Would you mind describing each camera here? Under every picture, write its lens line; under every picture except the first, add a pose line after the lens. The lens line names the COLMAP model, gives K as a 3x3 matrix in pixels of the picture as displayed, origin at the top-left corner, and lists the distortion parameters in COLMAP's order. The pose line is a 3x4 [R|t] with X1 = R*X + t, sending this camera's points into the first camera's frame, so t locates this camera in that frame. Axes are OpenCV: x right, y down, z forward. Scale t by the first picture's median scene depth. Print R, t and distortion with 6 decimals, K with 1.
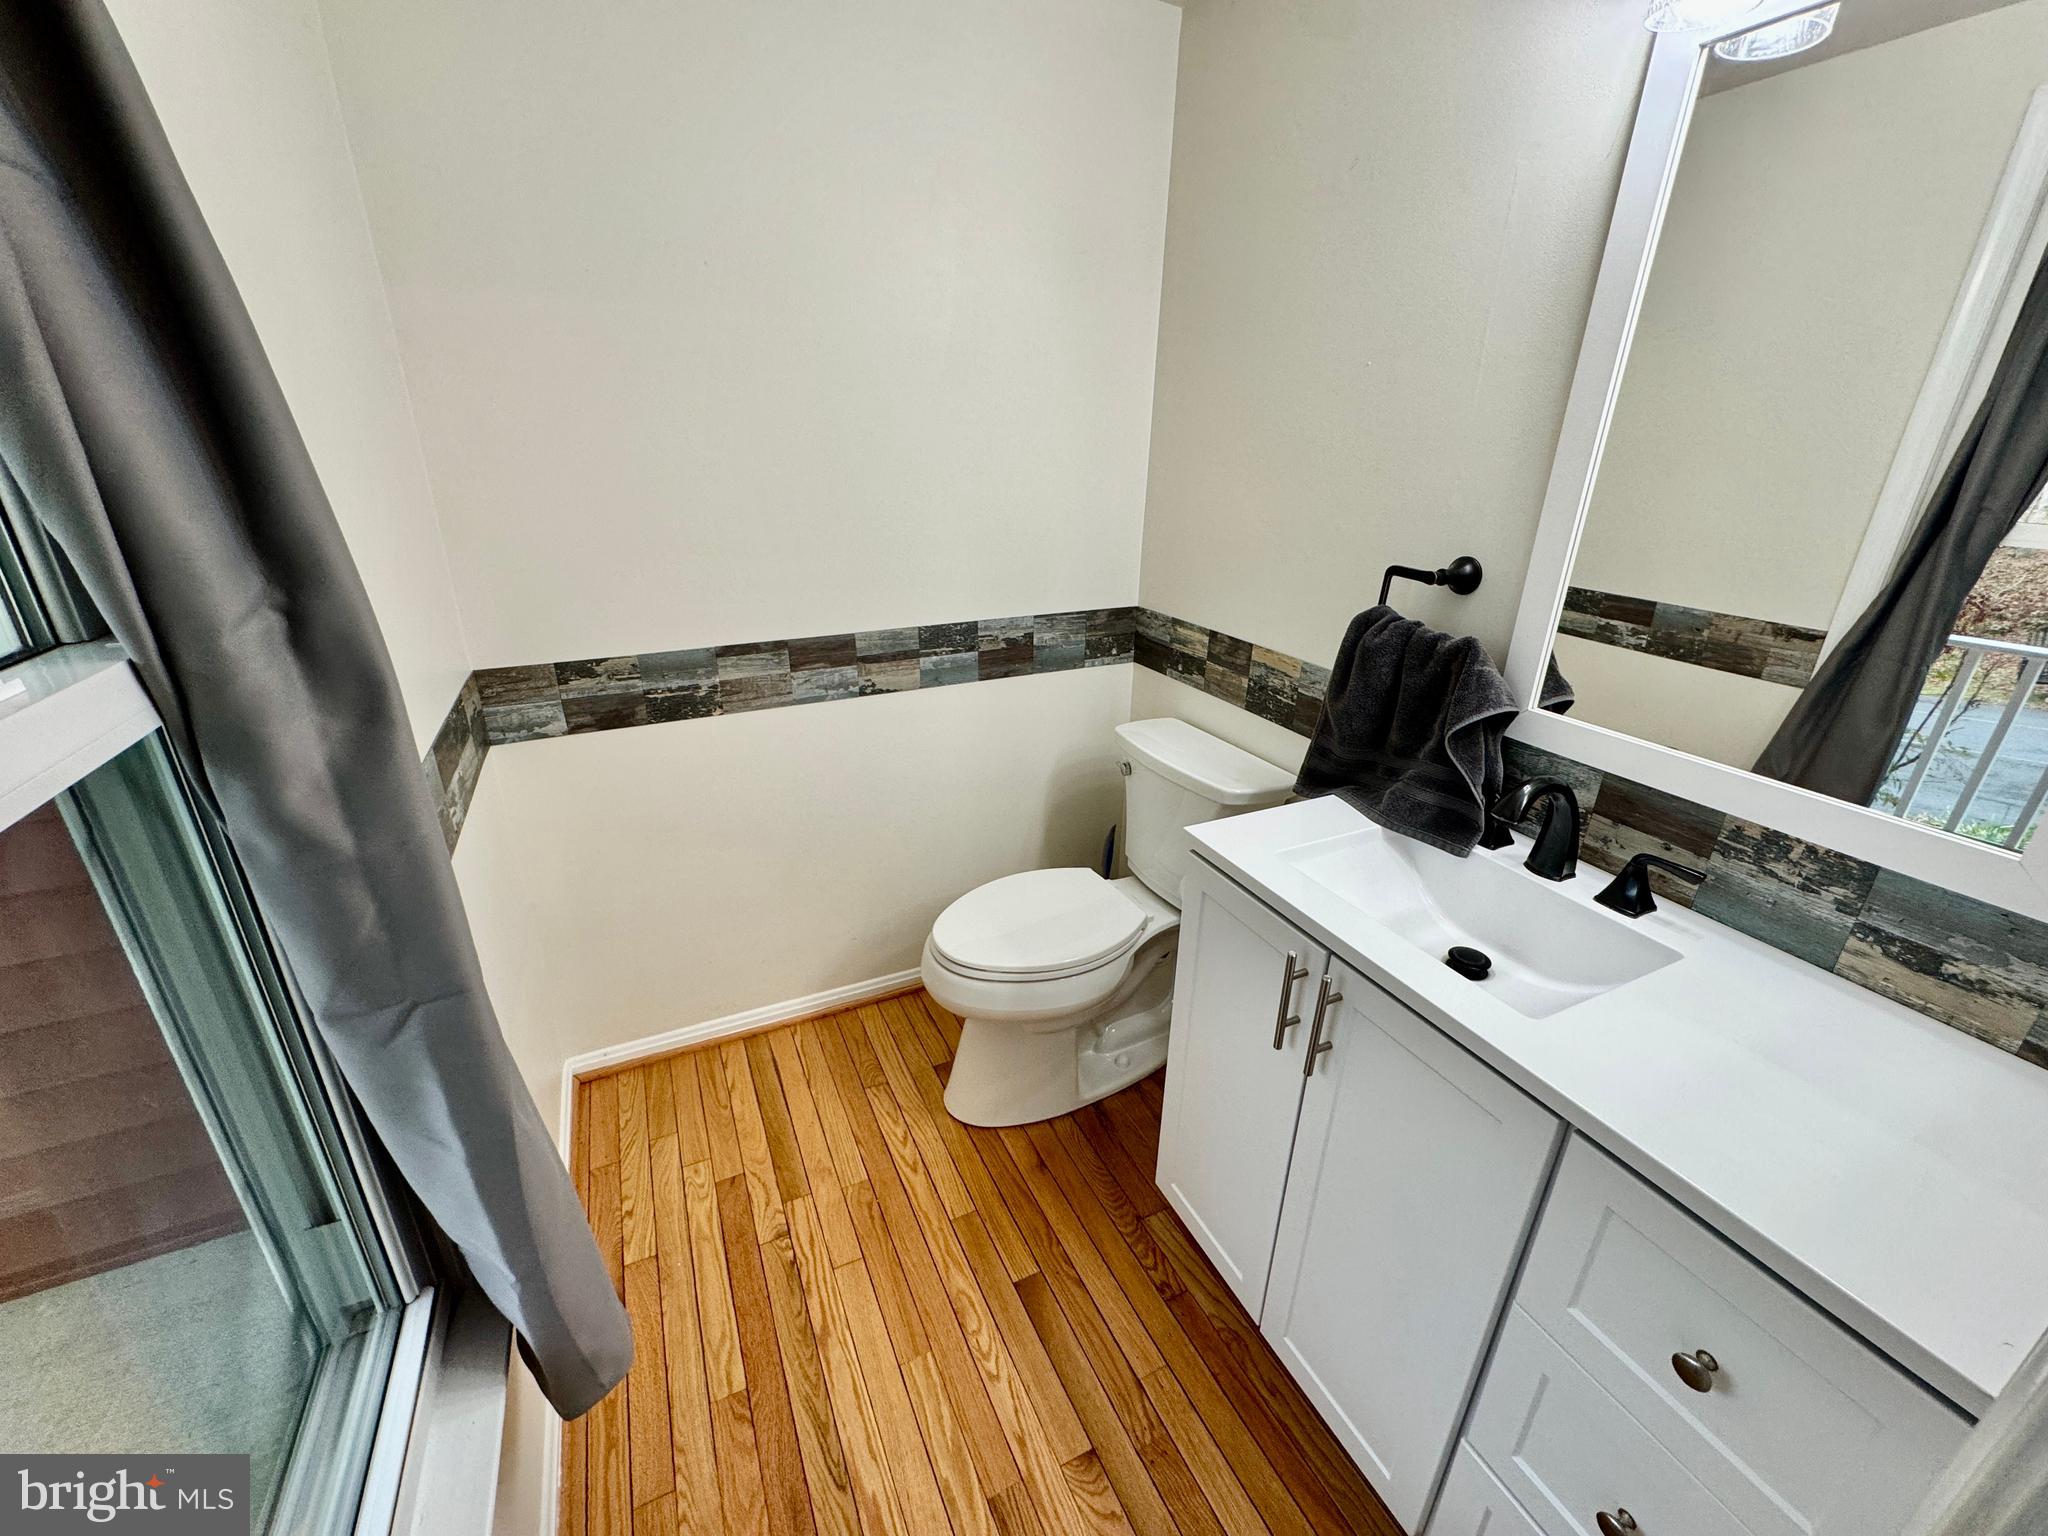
lens RADIAL K [[814.5, 0, 1023.7], [0, 814.5, 763.8], [0, 0, 1]] dist [-0.003526, 0.000192]
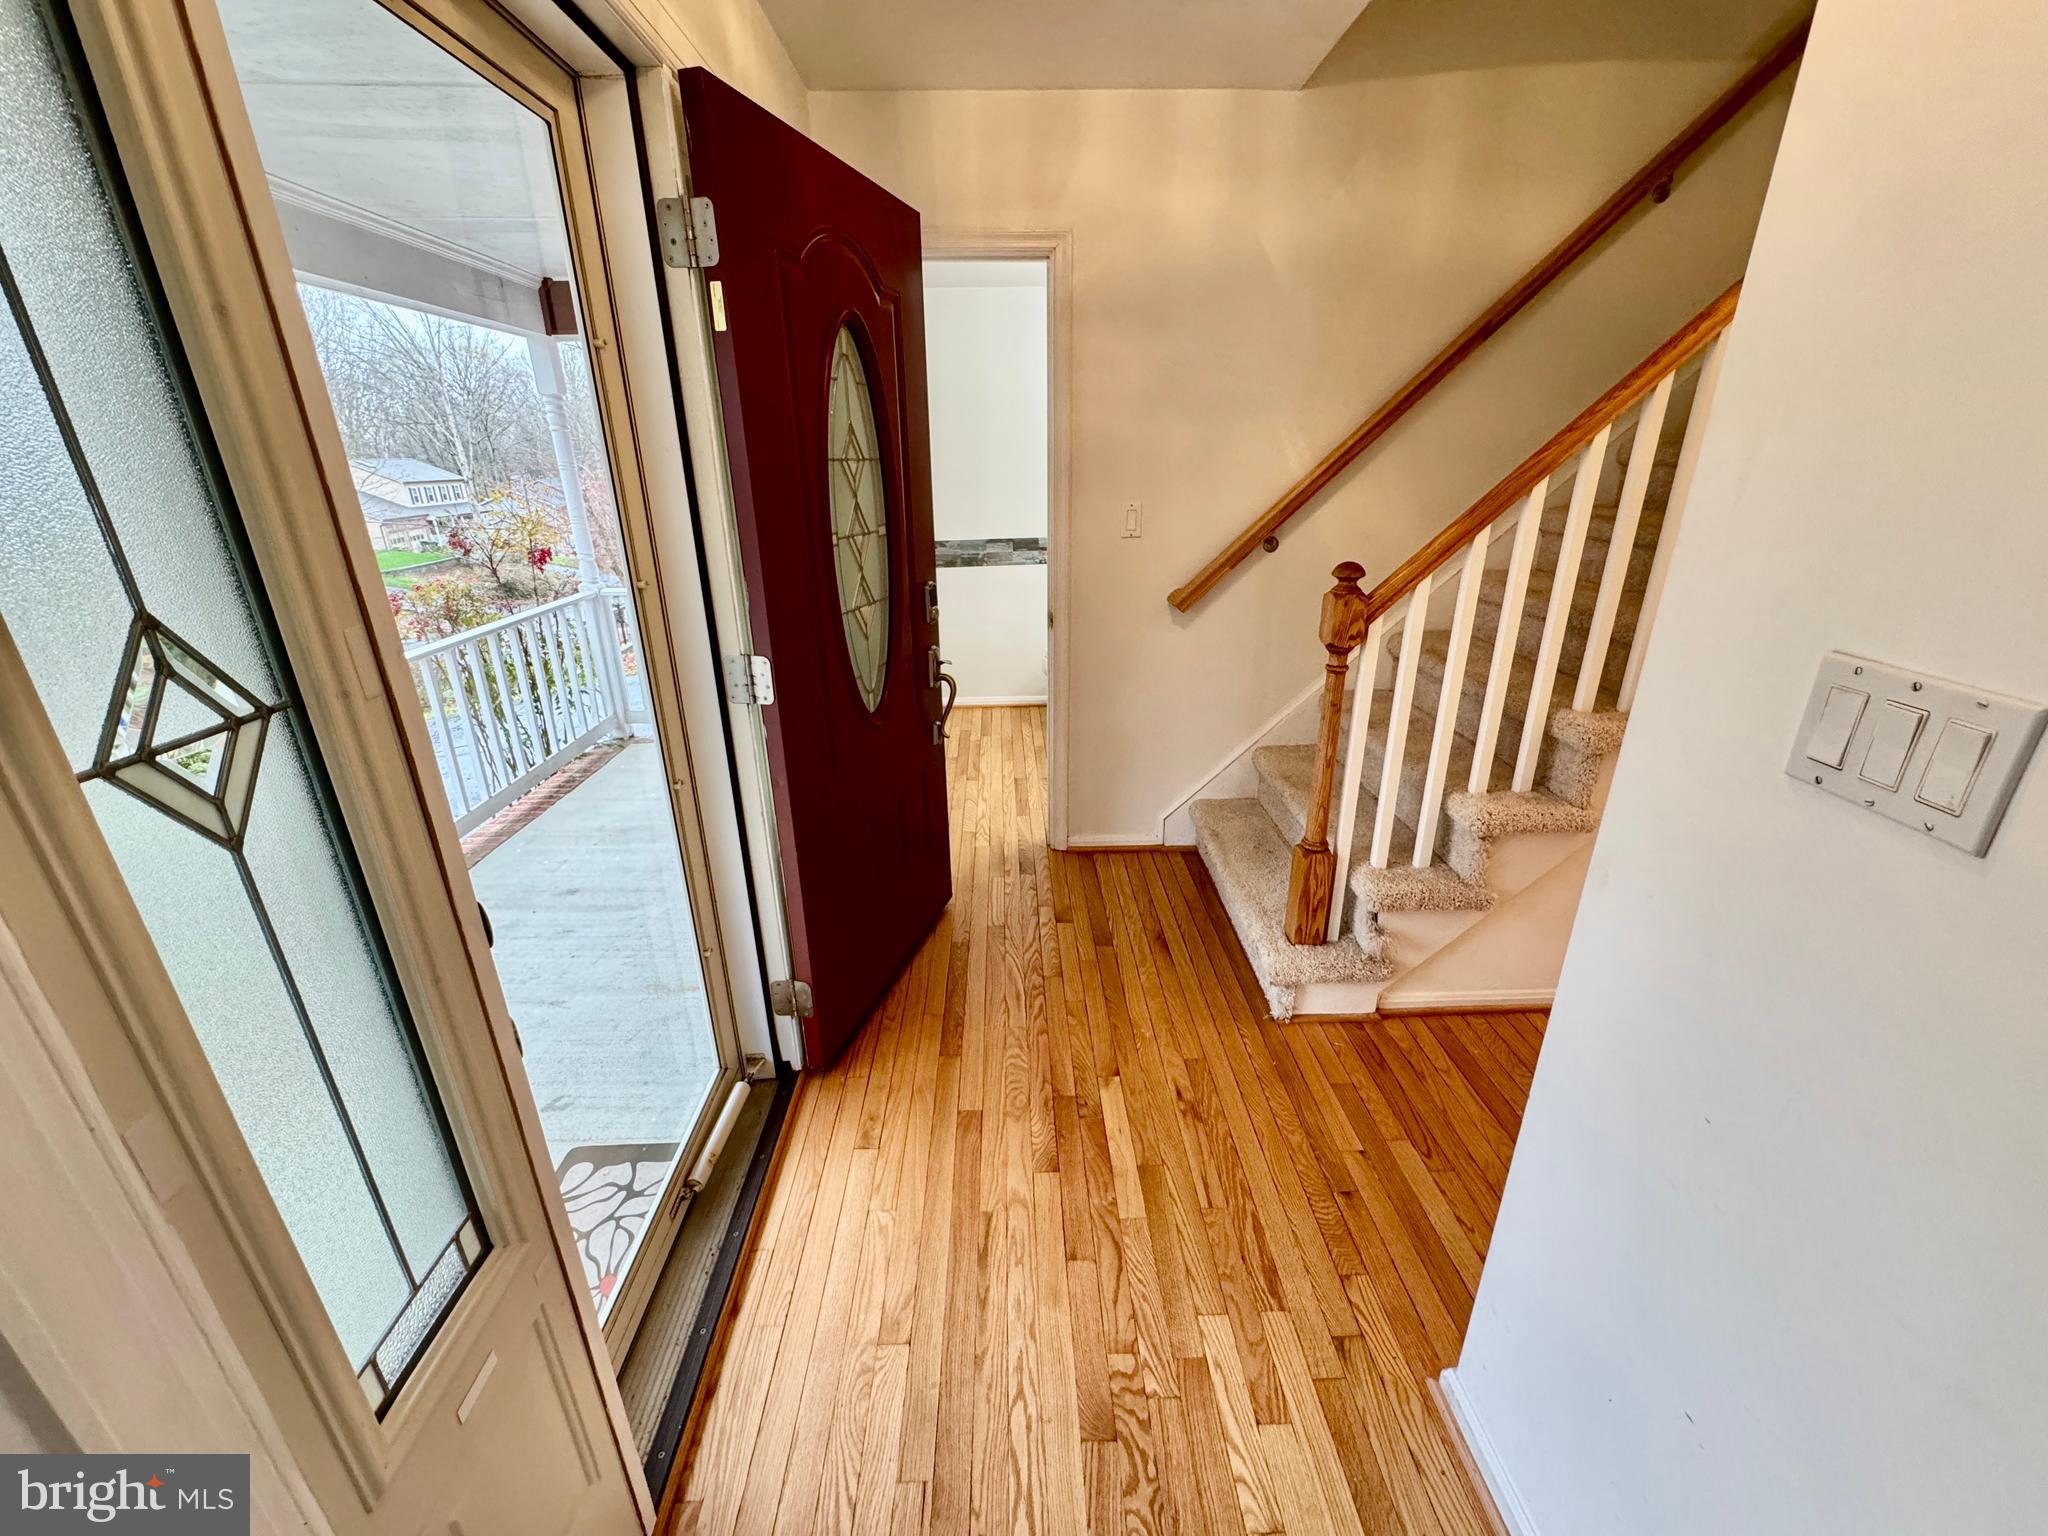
lens RADIAL K [[814.5, 0, 1023.7], [0, 814.5, 763.8], [0, 0, 1]] dist [-0.003526, 0.000192]
pose [[0.912627, 0.117920, -0.391417, 0.881583], [-0.125668, 0.992055, 0.005863, 0.566453], [0.388999, 0.043838, 0.920195, -1.406085]]
